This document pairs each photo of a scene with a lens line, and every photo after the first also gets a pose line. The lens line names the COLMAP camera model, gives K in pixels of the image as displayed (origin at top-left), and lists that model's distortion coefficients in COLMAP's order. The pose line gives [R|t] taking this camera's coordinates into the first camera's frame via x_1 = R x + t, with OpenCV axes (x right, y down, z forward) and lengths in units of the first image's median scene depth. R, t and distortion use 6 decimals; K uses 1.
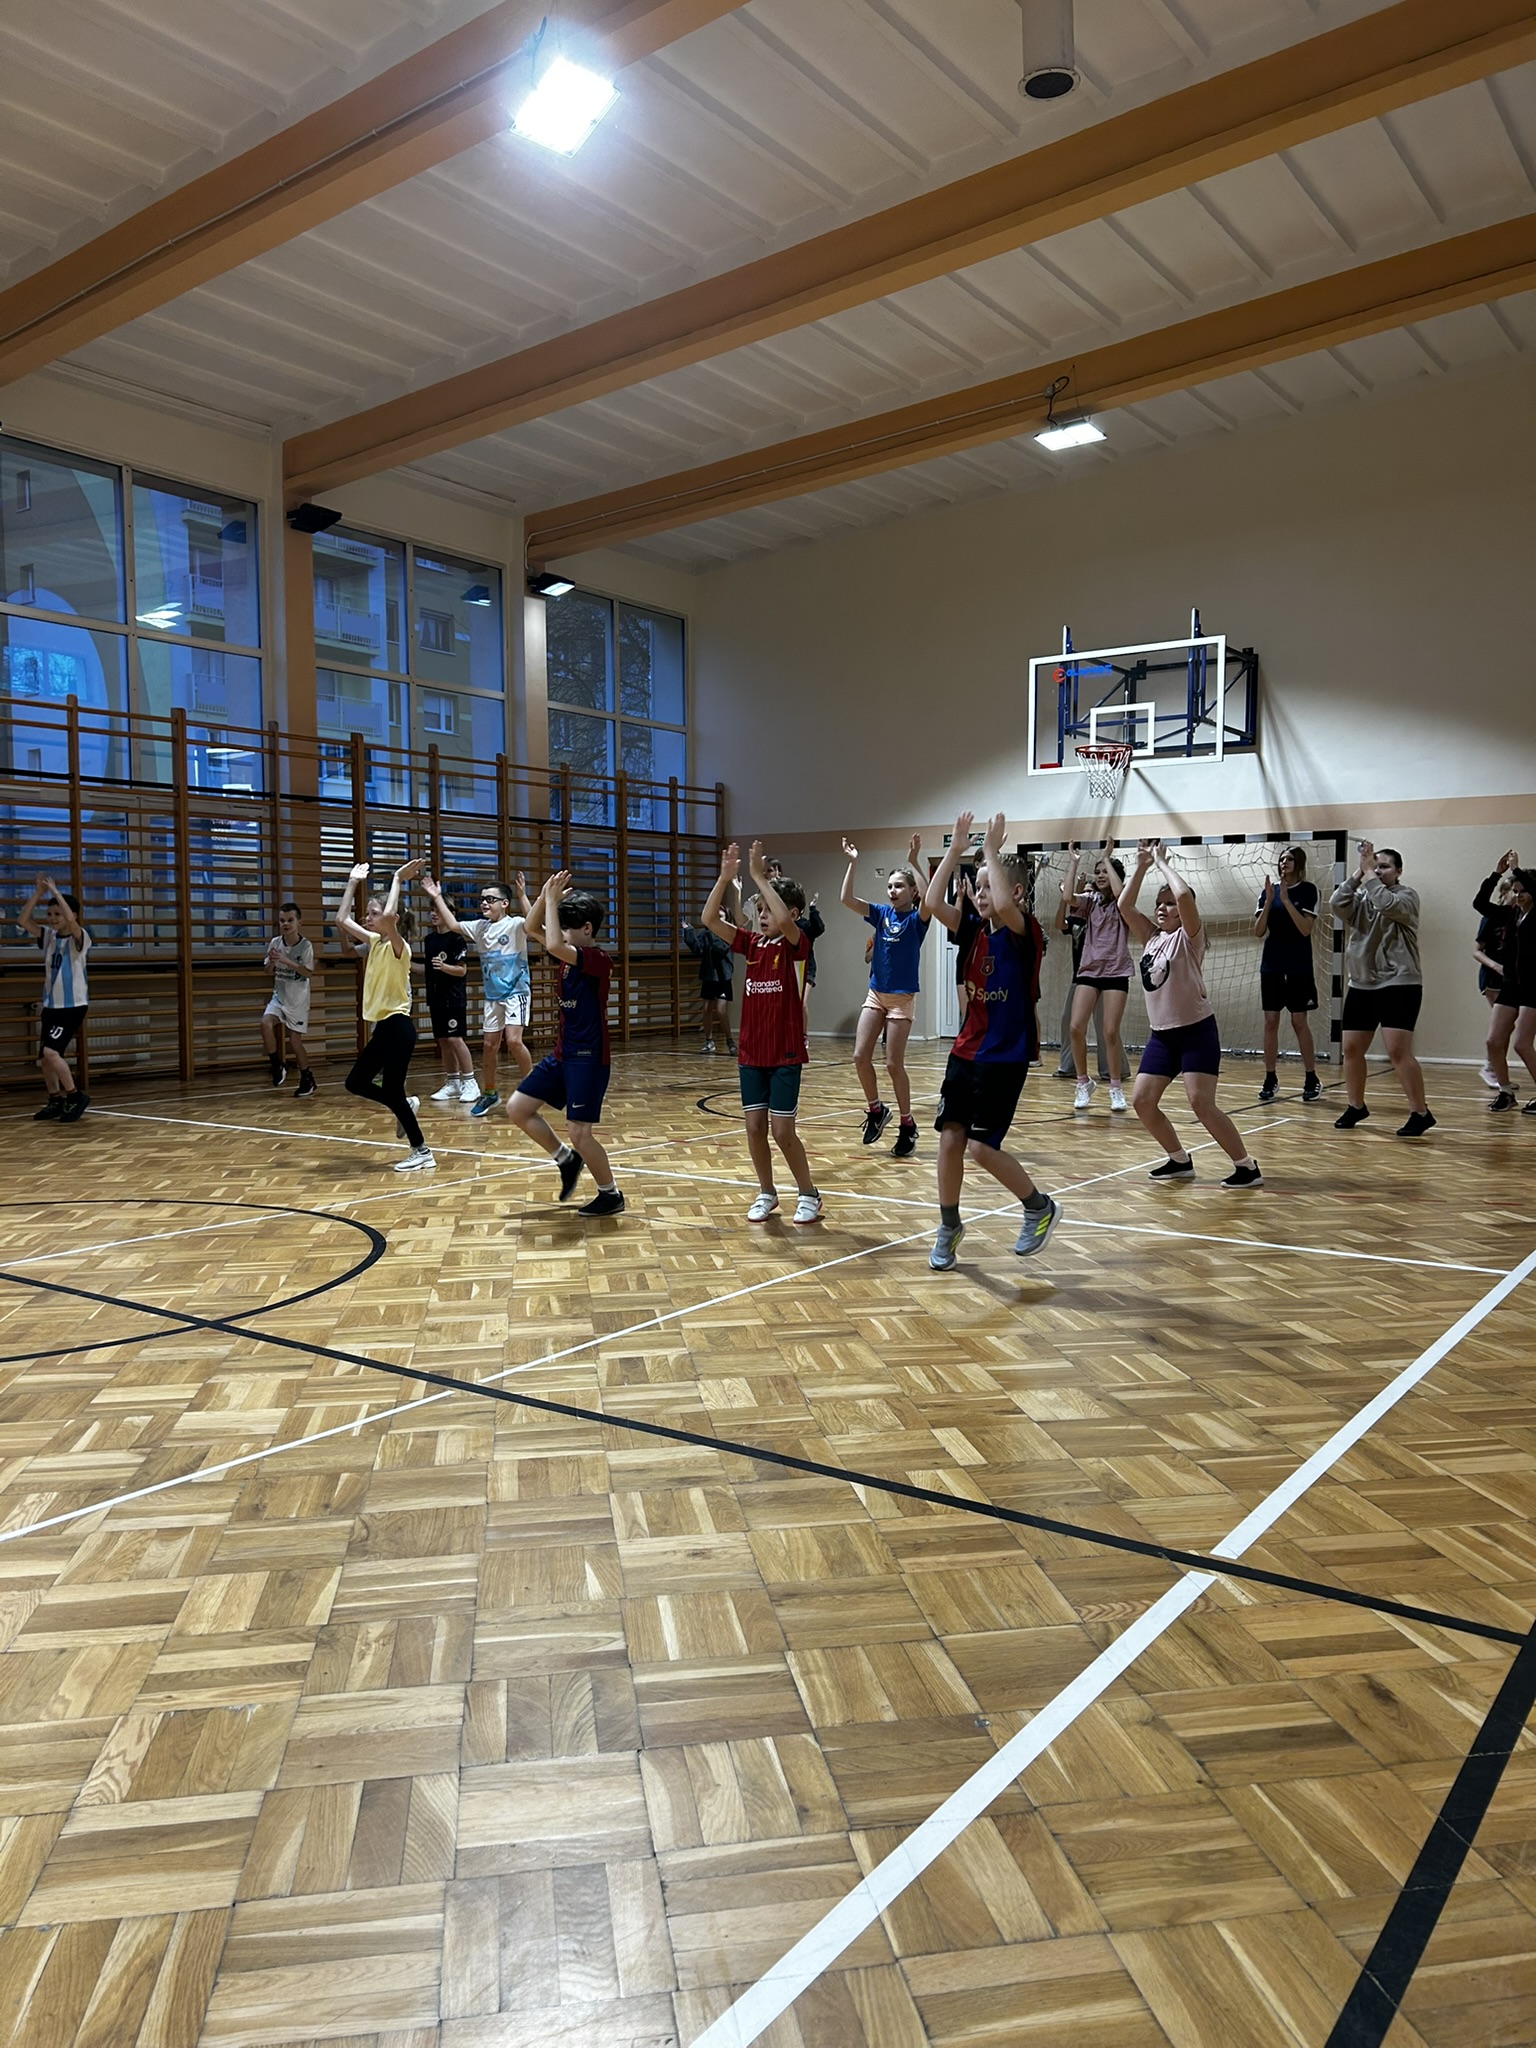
lens RADIAL K [[1537.3, 0, 768.8], [0, 1537.3, 1025.6], [0, 0, 1]] dist [-0.001610, -0.000118]
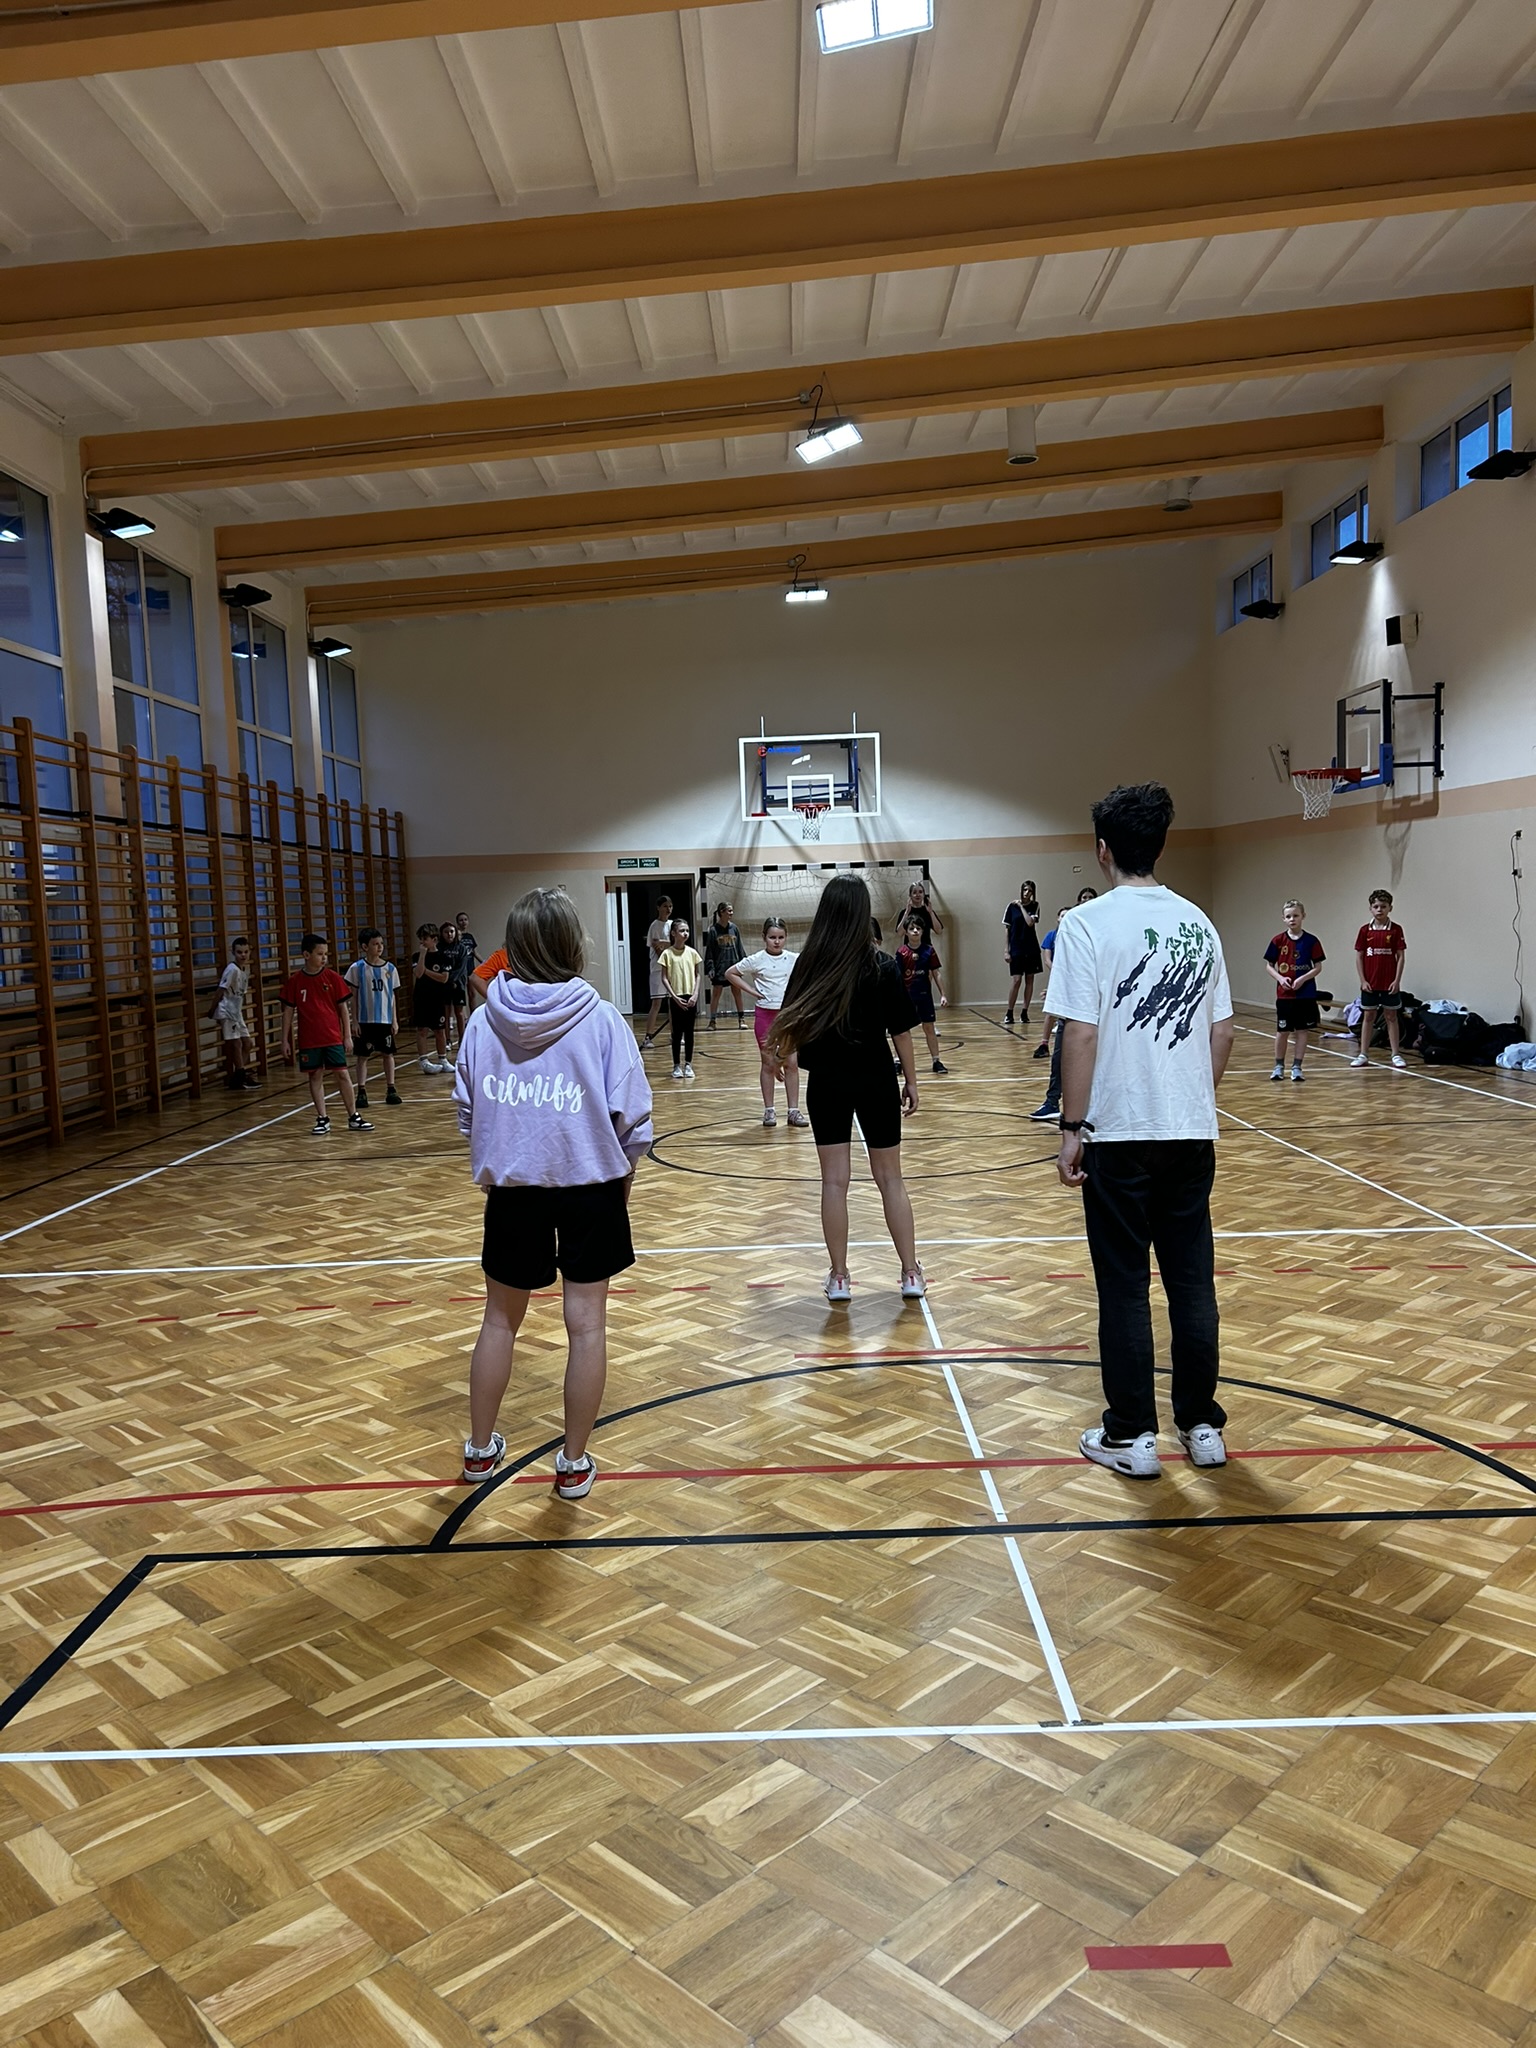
lens RADIAL K [[1537.3, 0, 768.6], [0, 1537.3, 1026.9], [0, 0, 1]] dist [-0.001610, -0.000118]
pose [[0.822203, -0.064692, 0.565507, -0.597599], [0.063925, 0.997730, 0.021195, -0.002455], [-0.565594, 0.018723, 0.824471, -0.165801]]
